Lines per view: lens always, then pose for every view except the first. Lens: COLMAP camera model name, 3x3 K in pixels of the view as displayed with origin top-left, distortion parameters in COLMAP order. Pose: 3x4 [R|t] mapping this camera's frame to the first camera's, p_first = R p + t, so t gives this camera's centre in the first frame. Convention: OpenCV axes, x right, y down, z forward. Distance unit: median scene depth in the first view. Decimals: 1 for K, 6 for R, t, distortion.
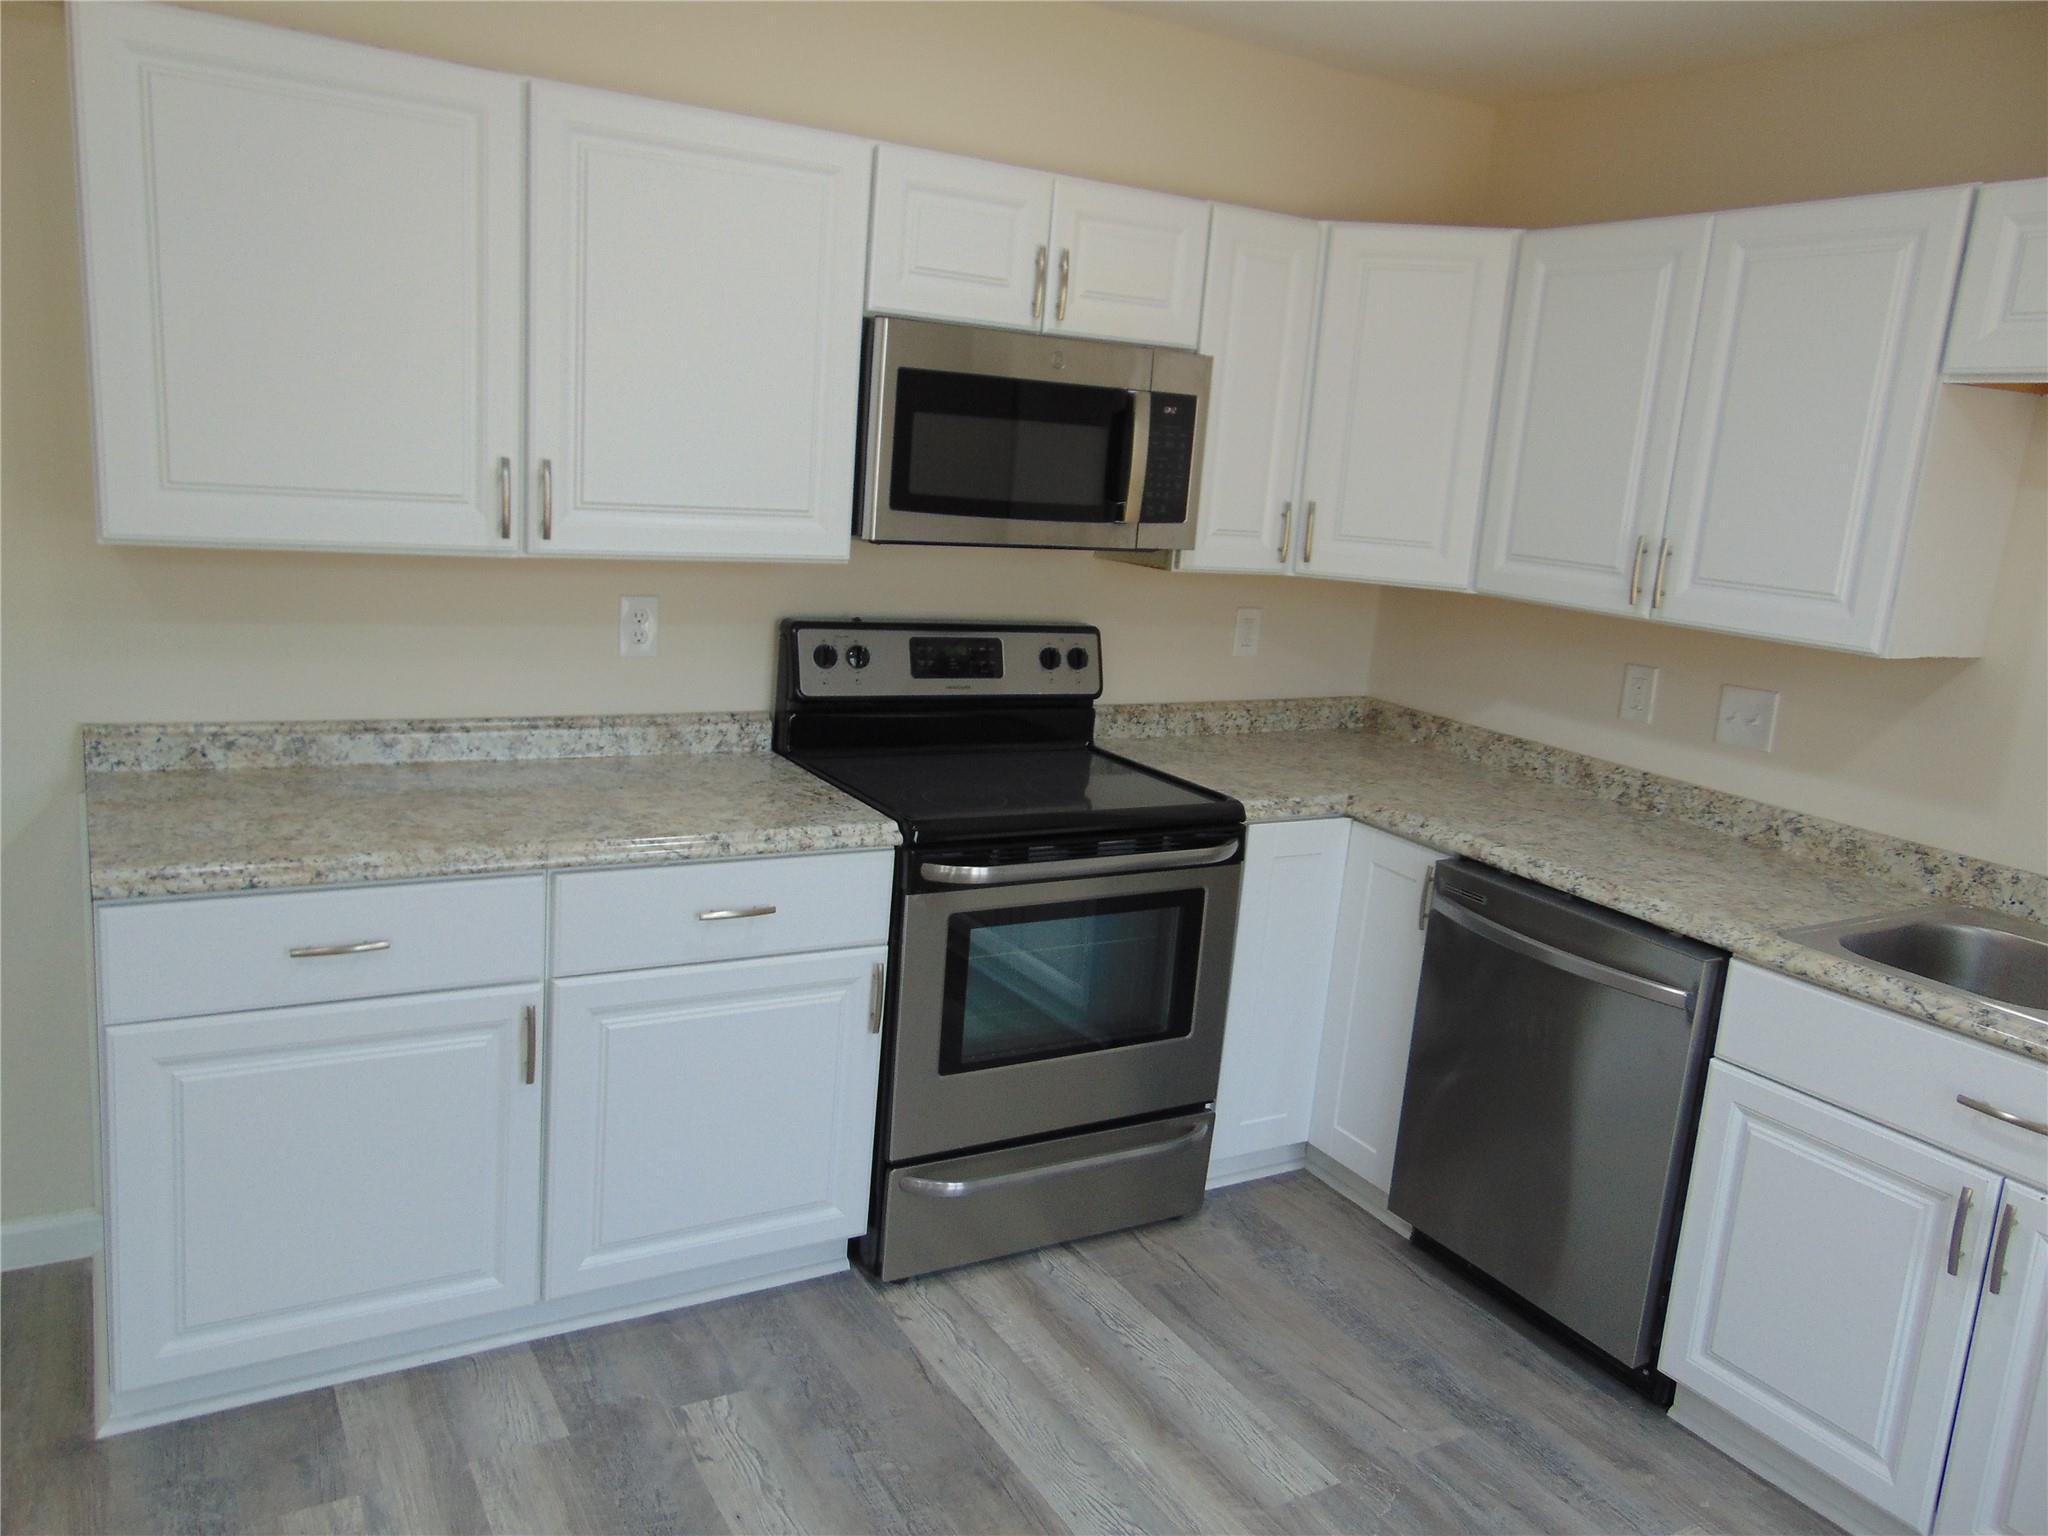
lens RADIAL K [[1540.8, 0, 1020.6], [0, 1540.8, 770.1], [0, 0, 1]] dist [-0.030594, 0.077391]
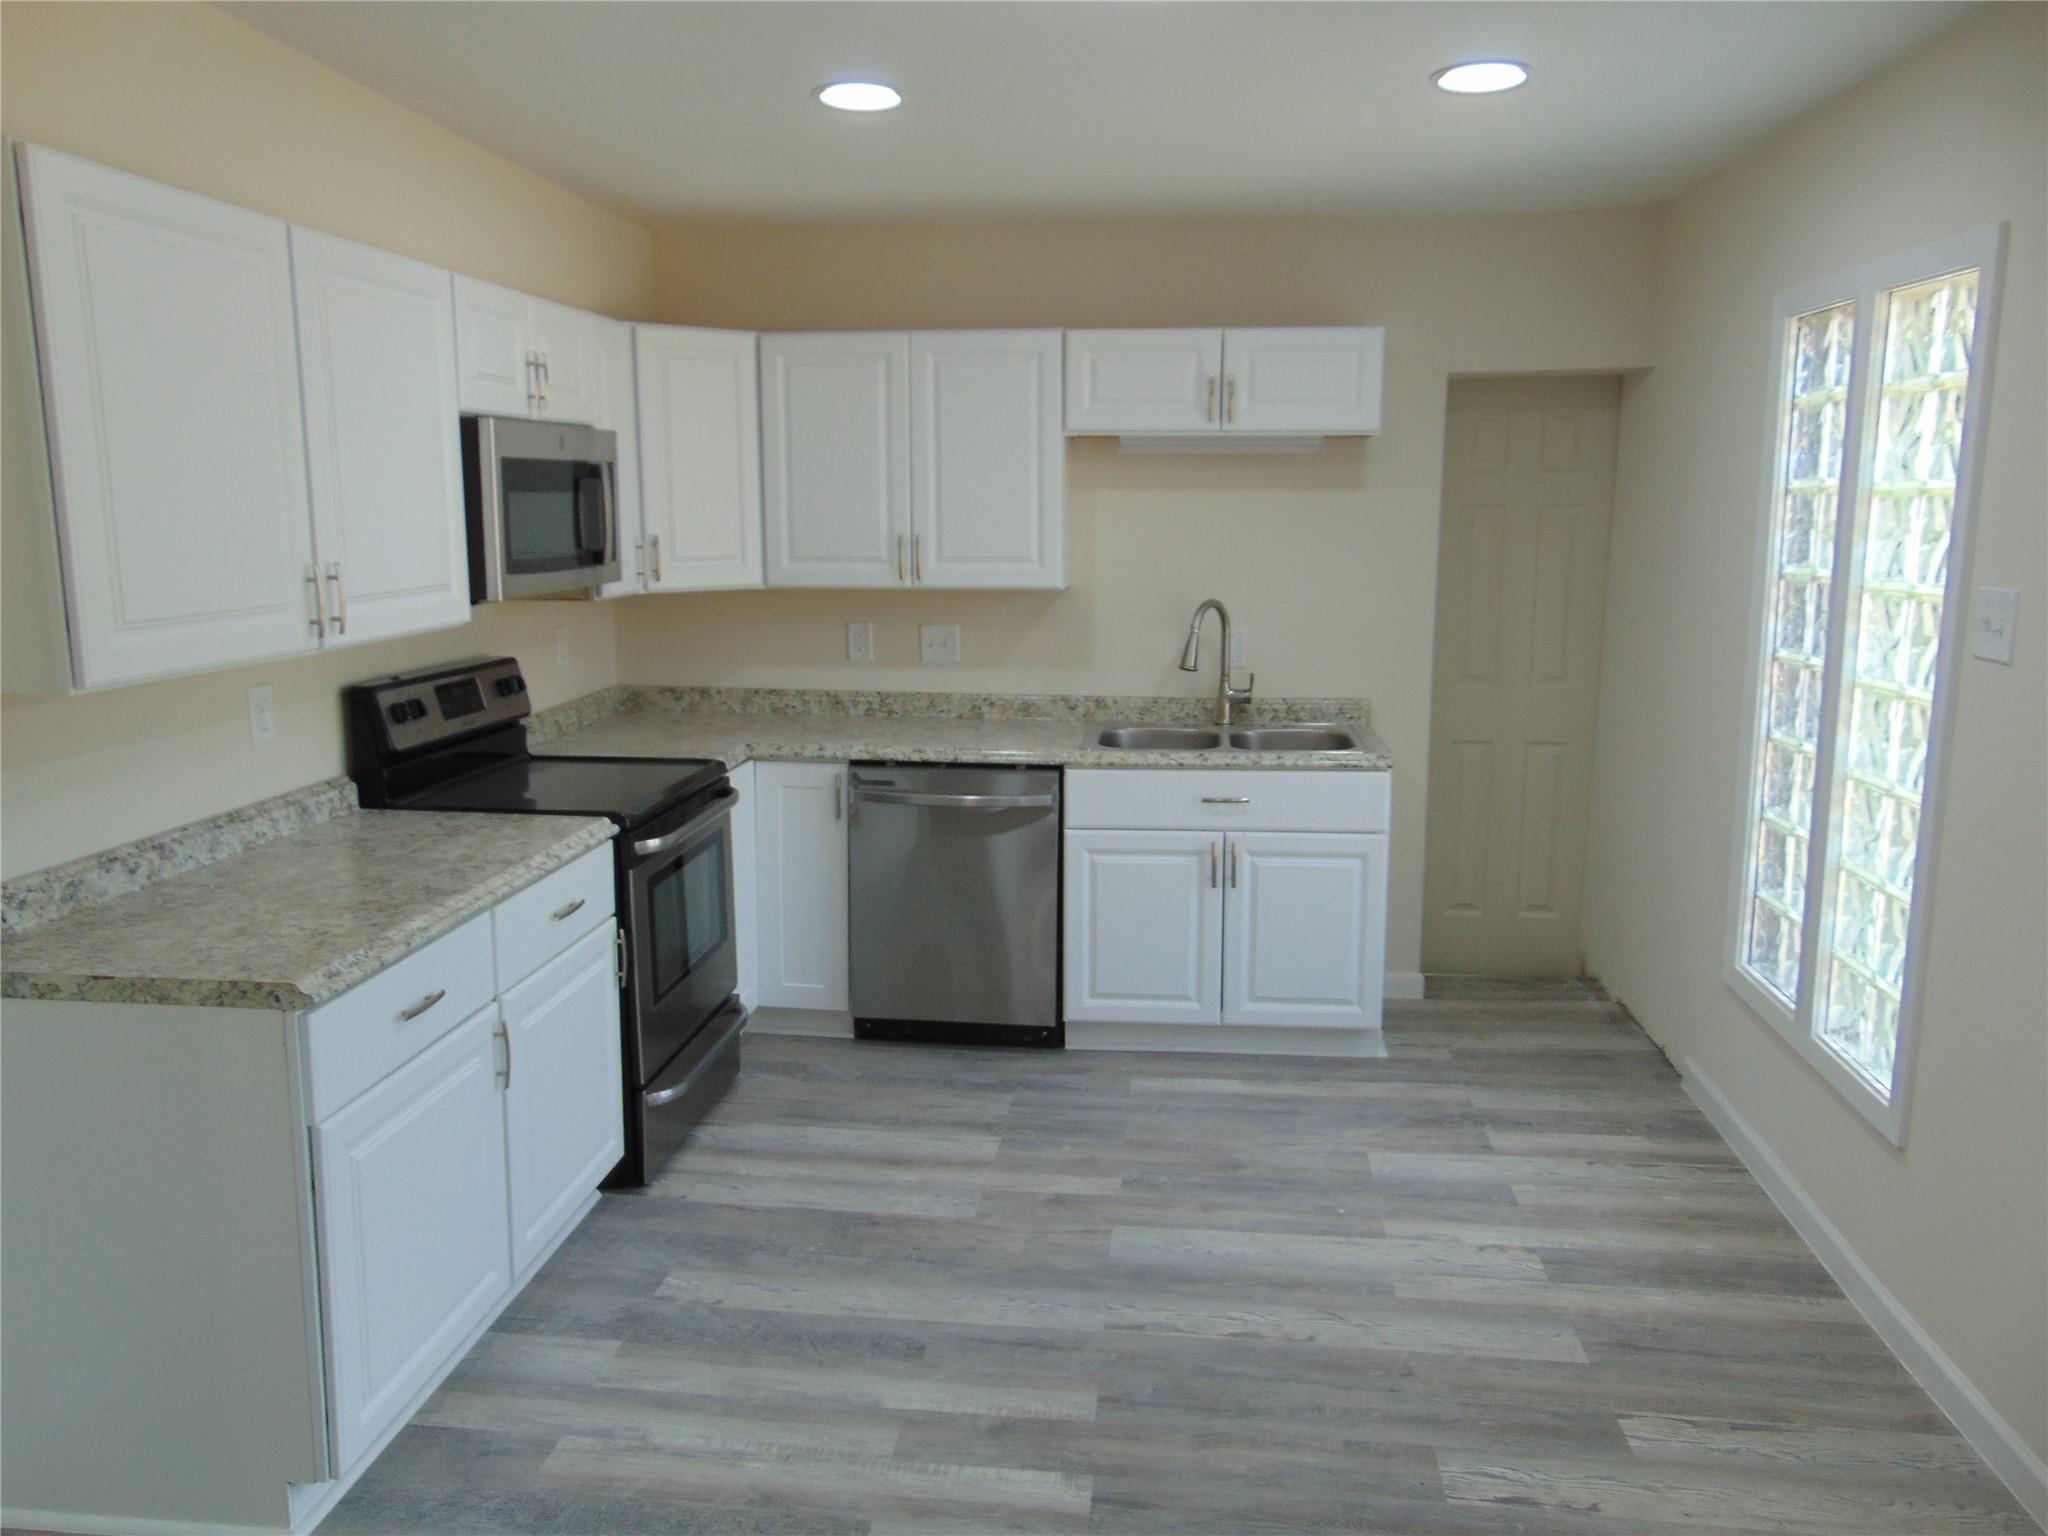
lens RADIAL K [[1540.8, 0, 1015.8], [0, 1540.8, 771.1], [0, 0, 1]] dist [-0.030594, 0.077391]
pose [[0.605378, -0.213654, 0.766727, -0.816038], [0.210092, 0.972029, 0.104983, -0.063423], [-0.767710, 0.097529, 0.633332, -0.055155]]
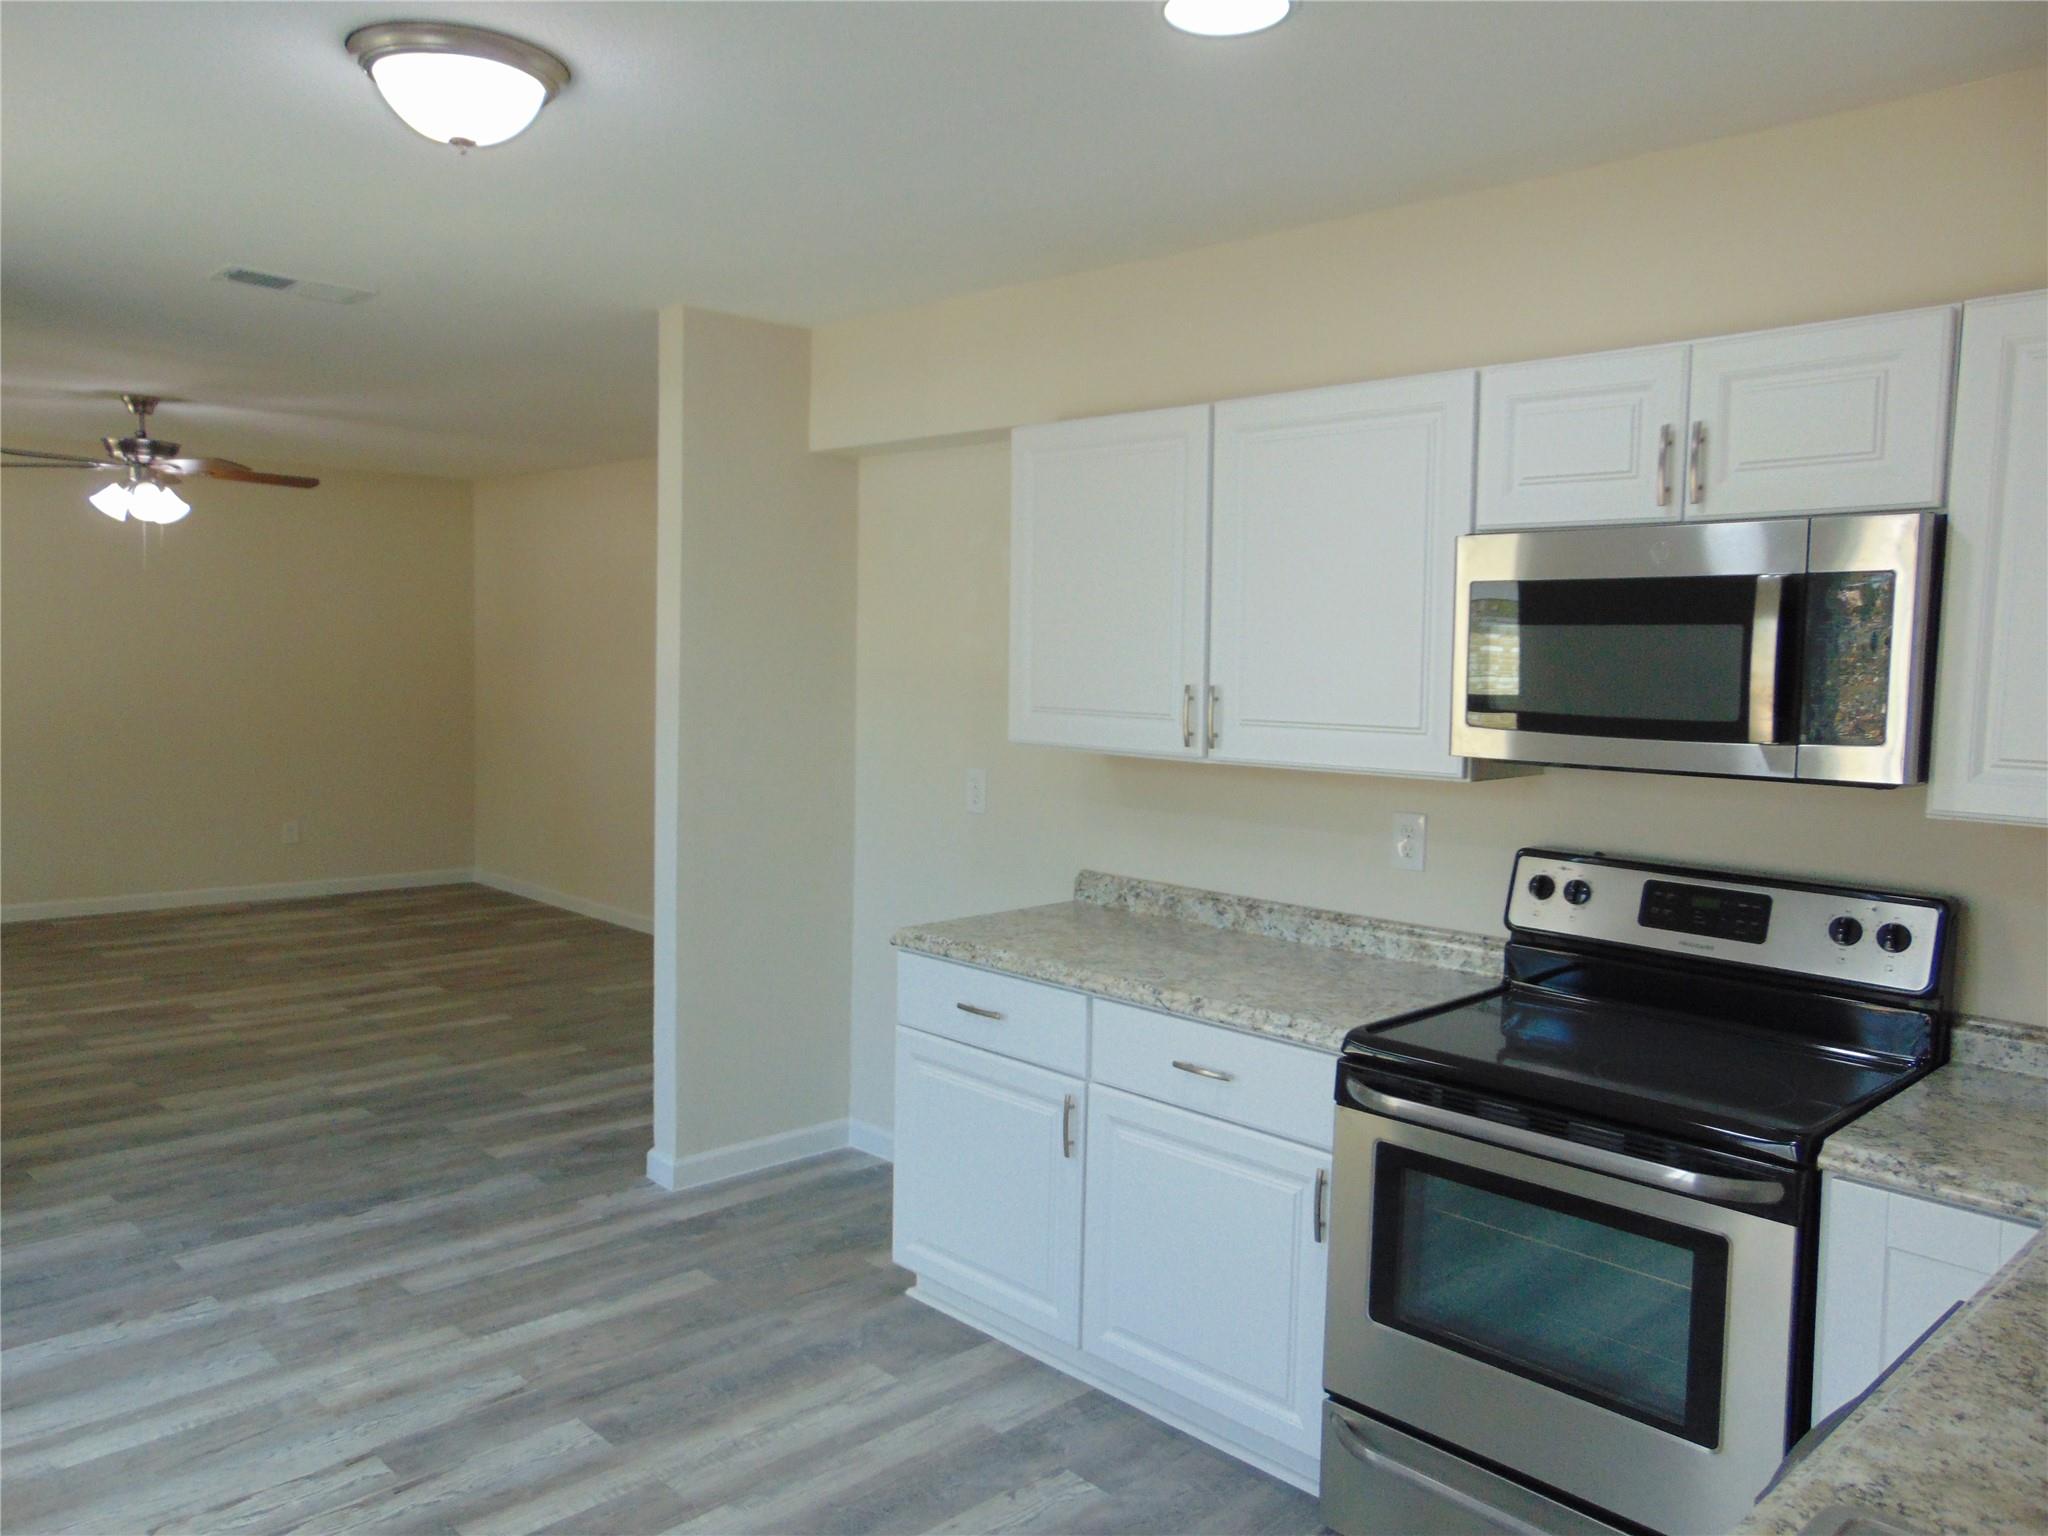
lens RADIAL K [[1540.8, 0, 1025.8], [0, 1540.8, 775.4], [0, 0, 1]] dist [-0.030594, 0.077391]
pose [[0.240157, 0.006754, -0.970711, 0.806334], [-0.204501, 0.977886, -0.043790, -0.039548], [0.948949, 0.209027, 0.236227, 0.523137]]
